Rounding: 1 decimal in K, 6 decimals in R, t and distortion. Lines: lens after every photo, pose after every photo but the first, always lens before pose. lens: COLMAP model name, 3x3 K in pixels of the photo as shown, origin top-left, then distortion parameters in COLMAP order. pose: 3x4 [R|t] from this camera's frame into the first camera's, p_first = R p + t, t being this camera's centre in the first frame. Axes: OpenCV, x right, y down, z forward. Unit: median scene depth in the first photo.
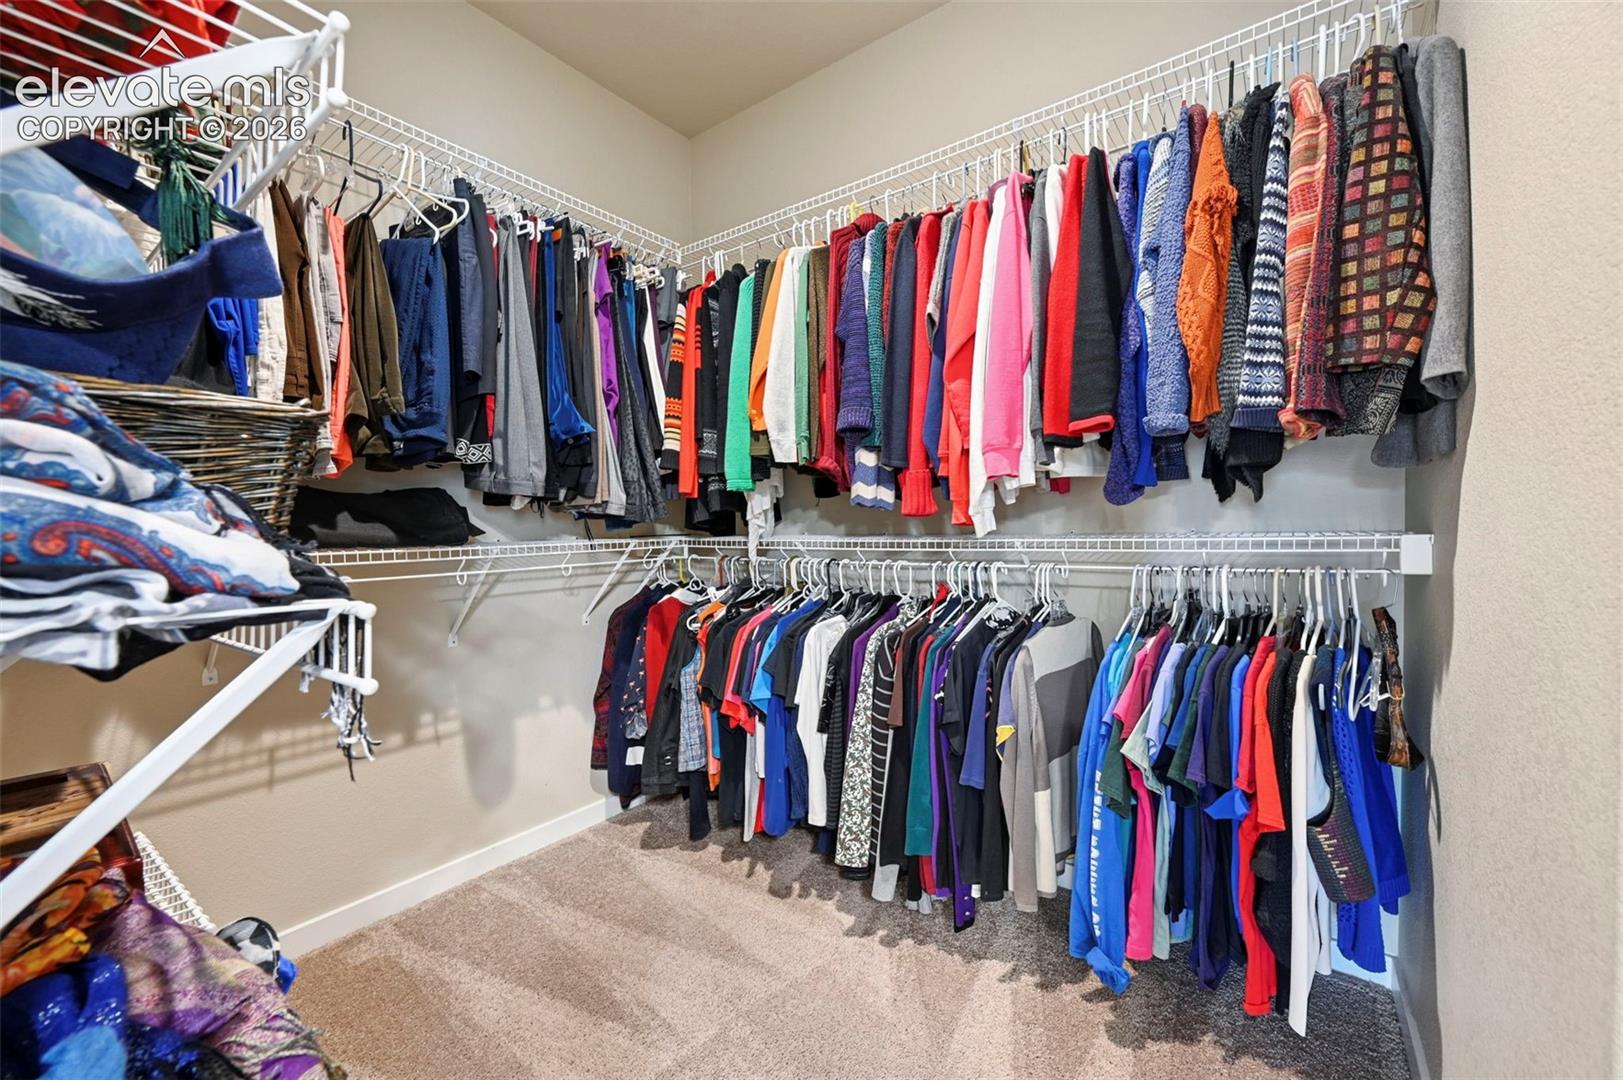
lens RADIAL K [[650.7, 0, 804.3], [0, 650.7, 545.4], [0, 0, 1]] dist [-0.000636, -0.000014]
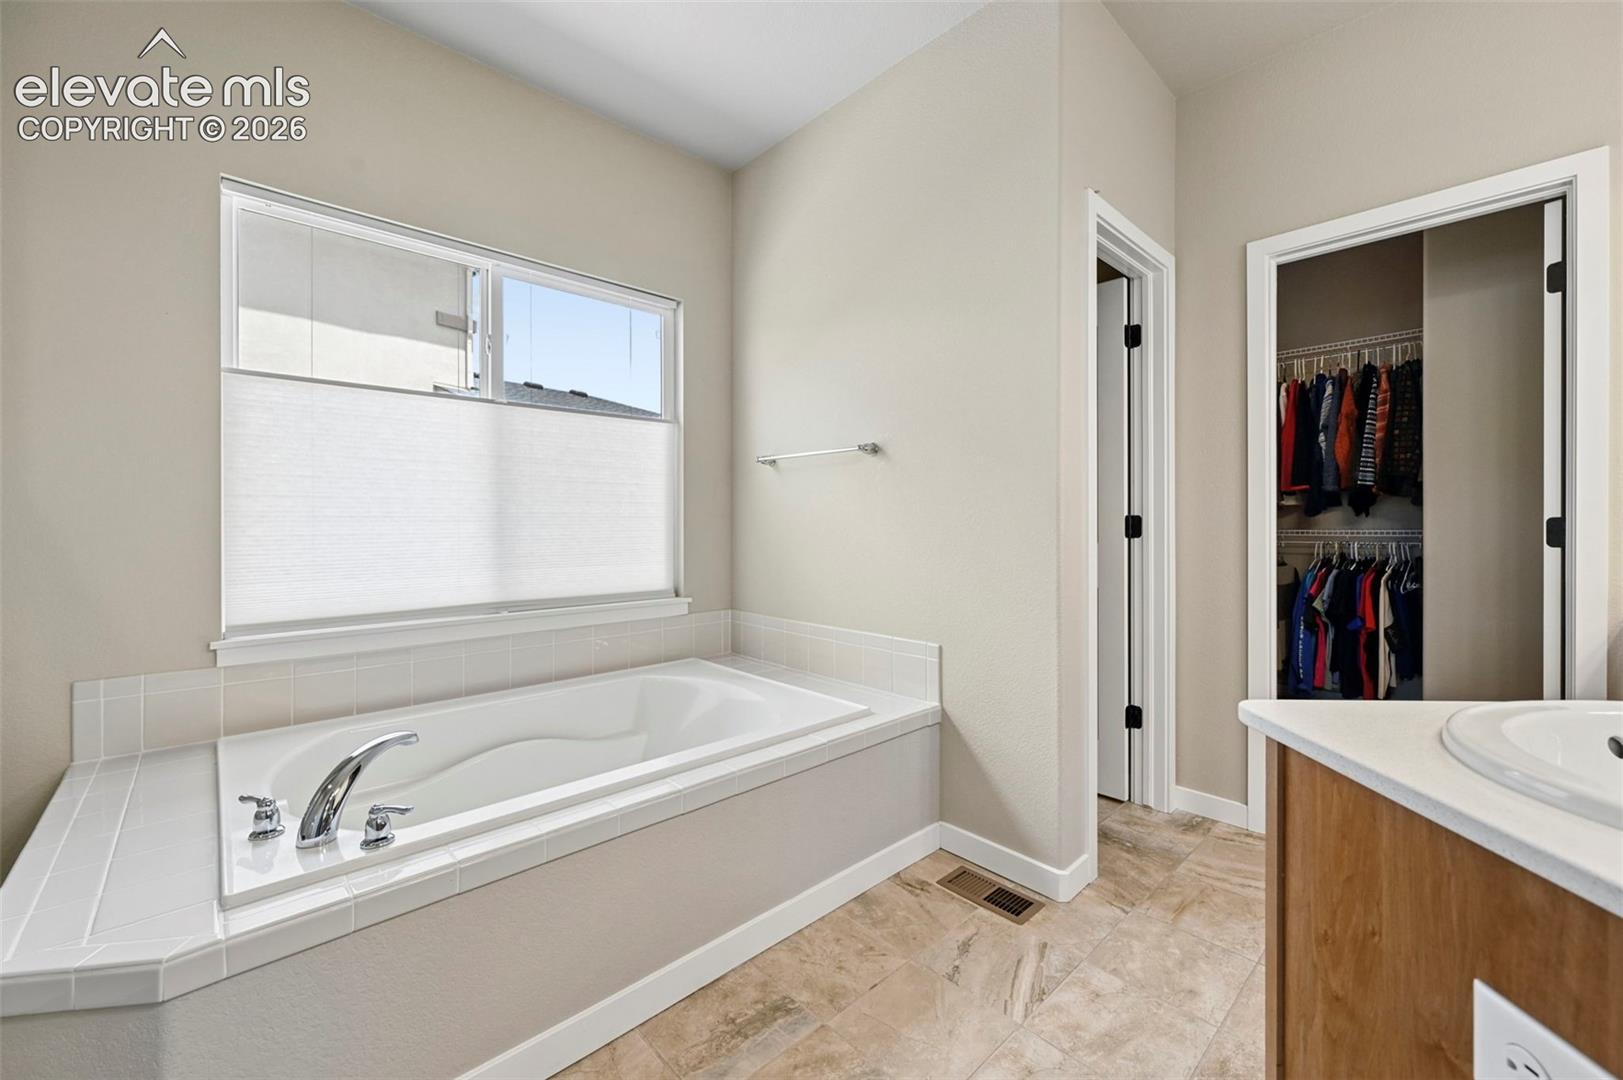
lens RADIAL K [[650.7, 0, 816.9], [0, 650.7, 520.7], [0, 0, 1]] dist [-0.000636, -0.000014]
pose [[0.986362, 0.018701, -0.163523, -1.274897], [-0.023603, 0.999327, -0.028086, 0.088827], [0.162888, 0.031563, 0.986140, -2.317290]]
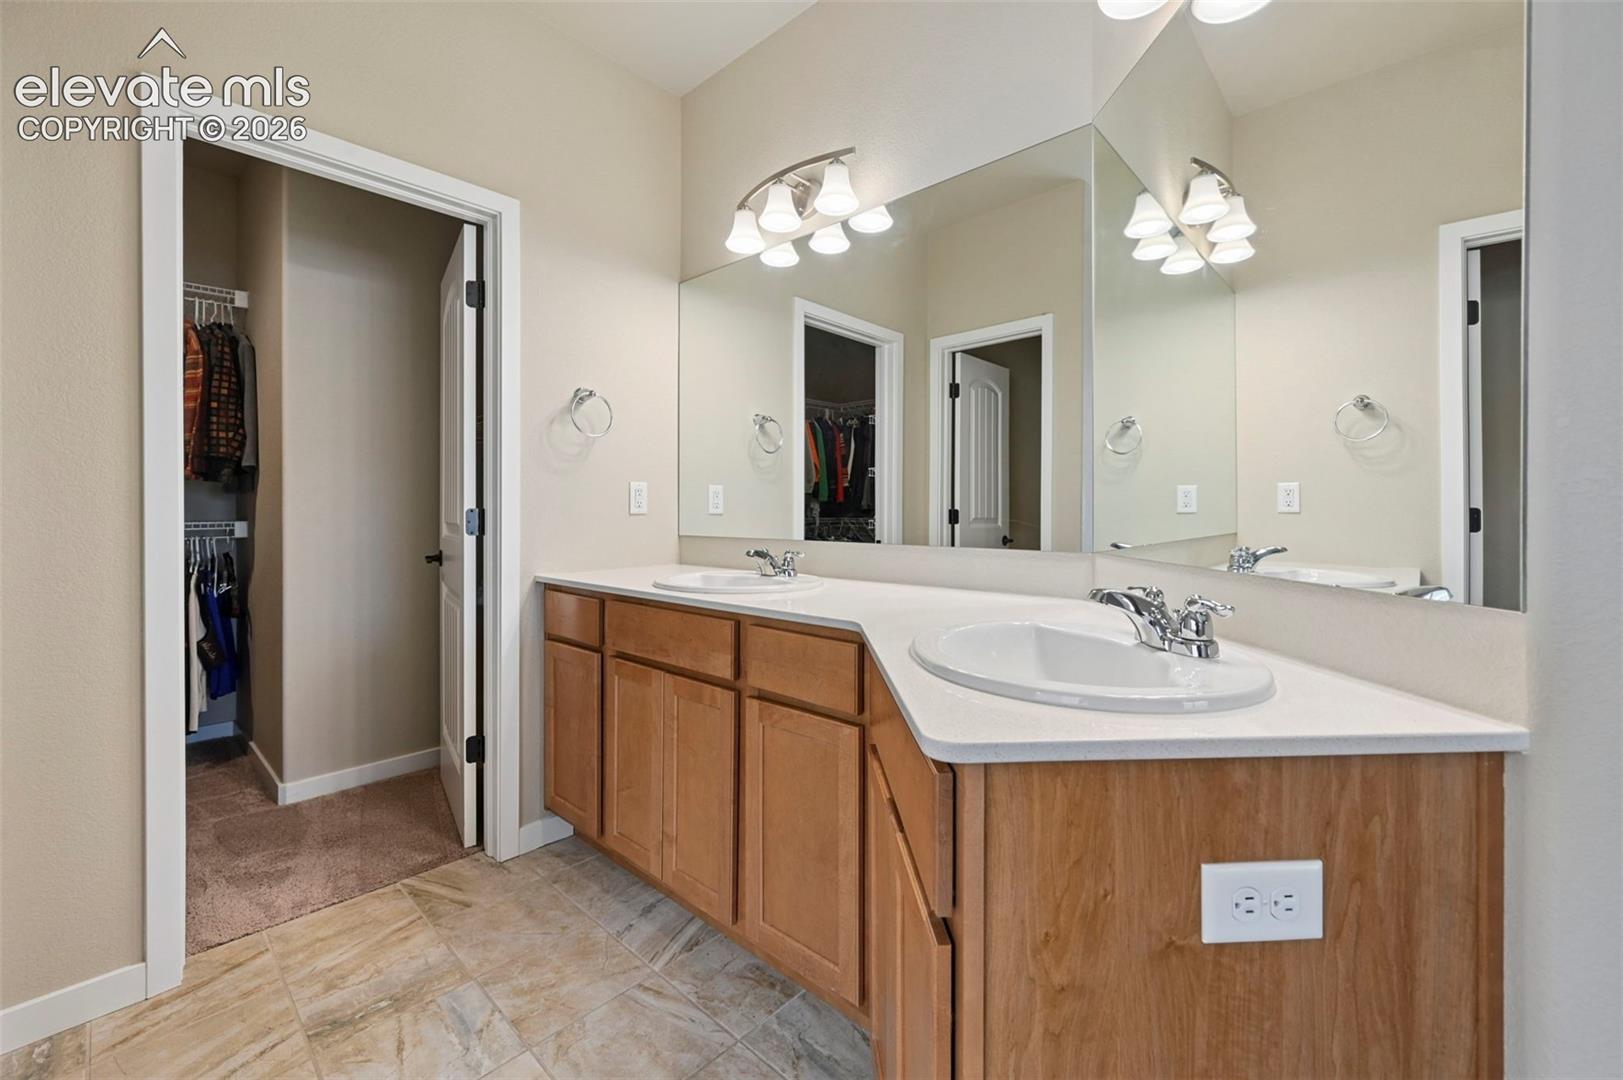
lens RADIAL K [[650.7, 0, 861.5], [0, 650.7, 512.2], [0, 0, 1]] dist [-0.000636, -0.000014]
pose [[0.053489, 0.015185, 0.998453, -1.486863], [0.030327, 0.999398, -0.016824, 0.065240], [-0.998108, 0.031180, 0.052996, -1.578504]]
